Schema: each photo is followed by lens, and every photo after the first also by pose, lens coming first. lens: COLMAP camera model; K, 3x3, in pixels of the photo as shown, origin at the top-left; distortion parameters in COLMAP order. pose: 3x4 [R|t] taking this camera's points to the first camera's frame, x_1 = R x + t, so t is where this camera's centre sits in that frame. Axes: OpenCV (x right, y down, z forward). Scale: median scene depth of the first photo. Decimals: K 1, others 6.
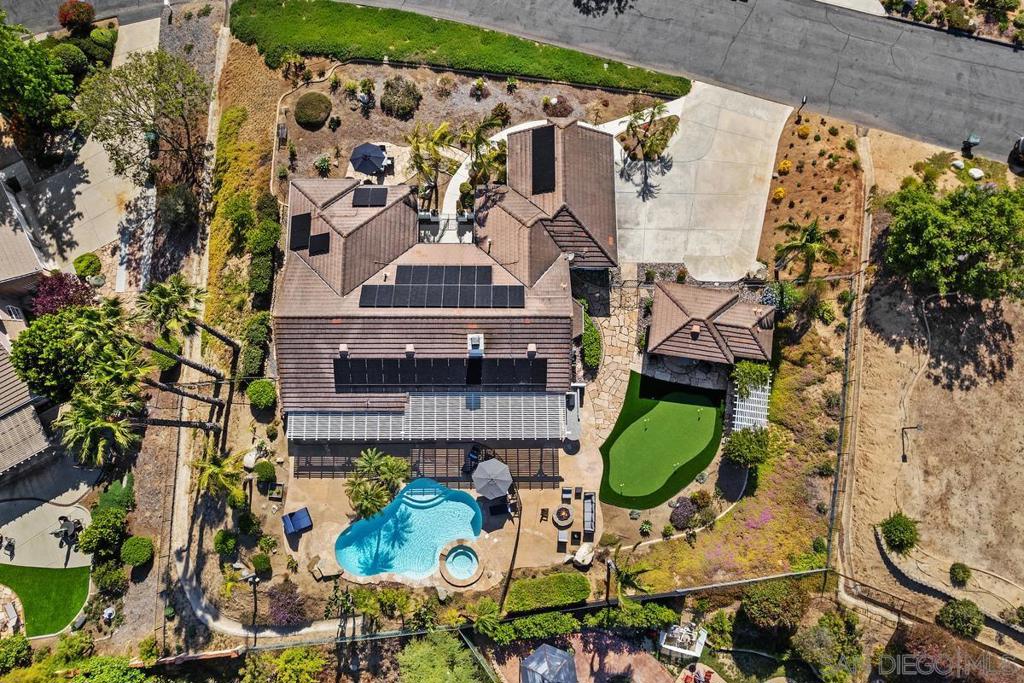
lens RADIAL K [[655.2, 0, 509.9], [0, 655.2, 356.8], [0, 0, 1]] dist [-0.094395, 0.071431]
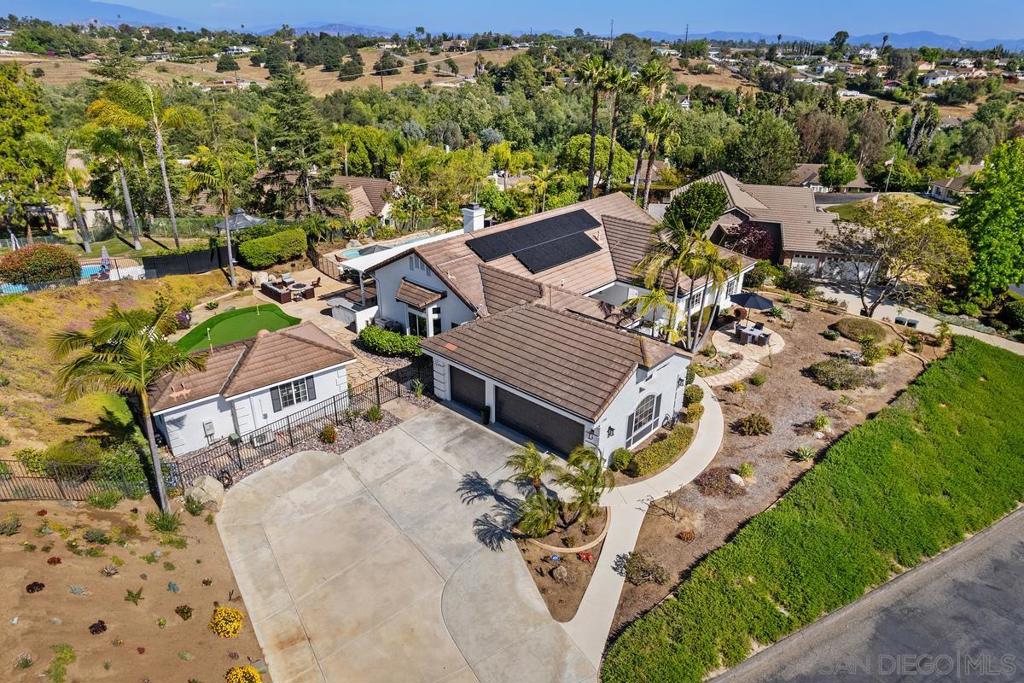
lens RADIAL K [[655.2, 0, 509.9], [0, 655.2, 356.8], [0, 0, 1]] dist [-0.094395, 0.071431]
pose [[-0.674638, 0.301511, -0.673761, 0.556047], [-0.732126, -0.156957, 0.662840, -0.652326], [0.094102, 0.940455, 0.326633, 0.810852]]
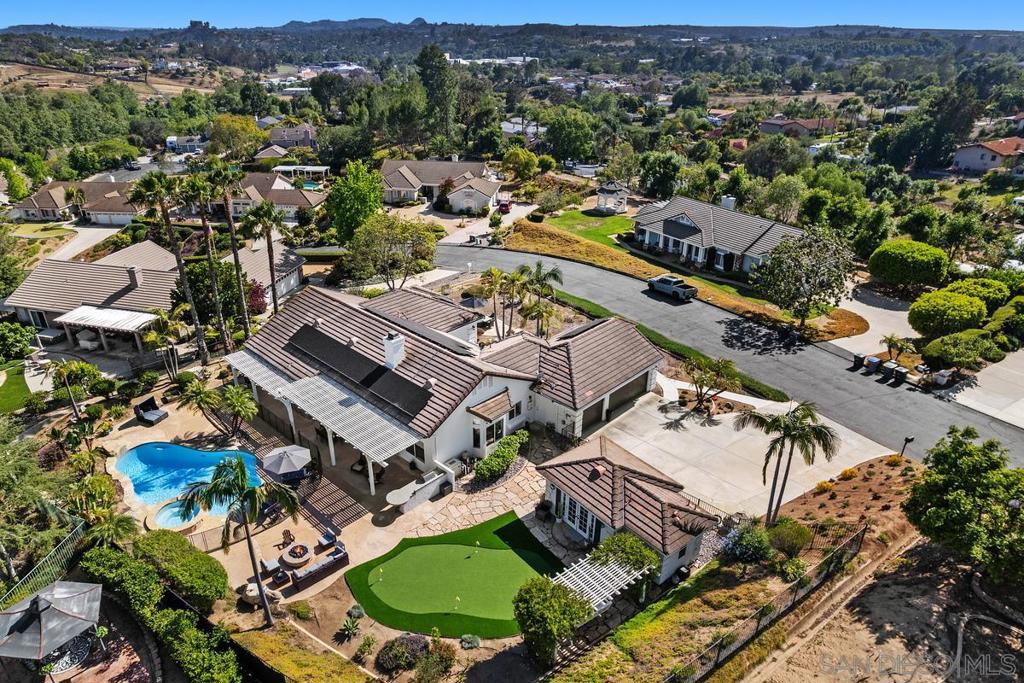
lens RADIAL K [[655.2, 0, 509.9], [0, 655.2, 356.8], [0, 0, 1]] dist [-0.094395, 0.071431]
pose [[0.720345, 0.305062, -0.622929, 0.625853], [-0.684283, 0.459384, -0.566324, 0.385657], [0.113400, 0.834208, 0.539664, 0.463274]]
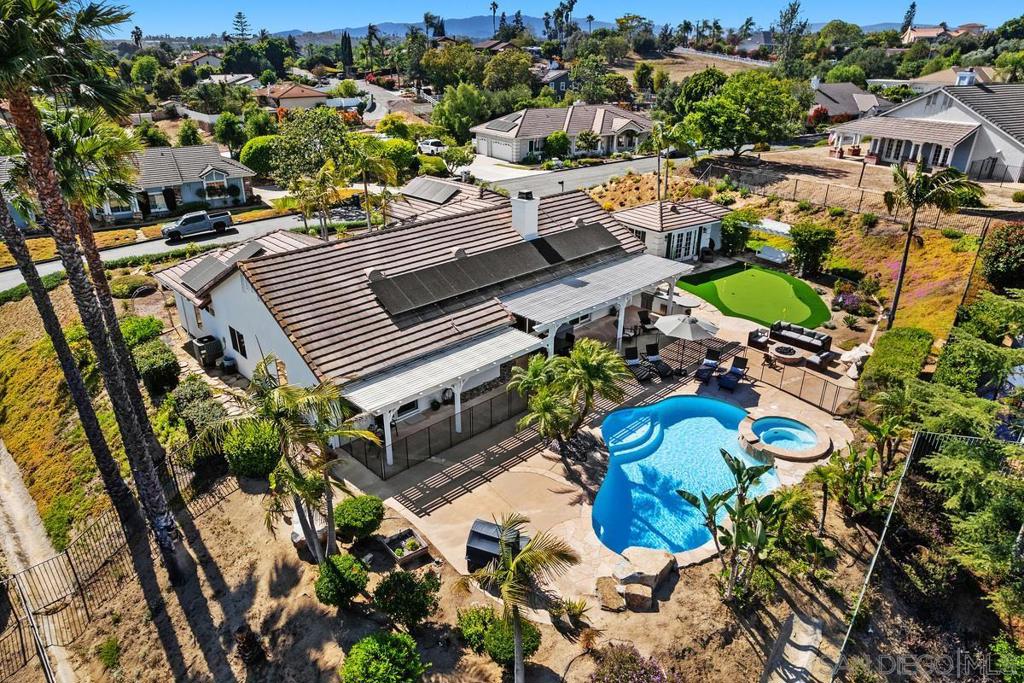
lens RADIAL K [[655.2, 0, 509.9], [0, 655.2, 356.8], [0, 0, 1]] dist [-0.094395, 0.071431]
pose [[0.721250, -0.316380, 0.616200, -0.523551], [0.685918, 0.450172, -0.571718, 0.425827], [-0.096516, 0.835014, 0.541697, 0.676003]]
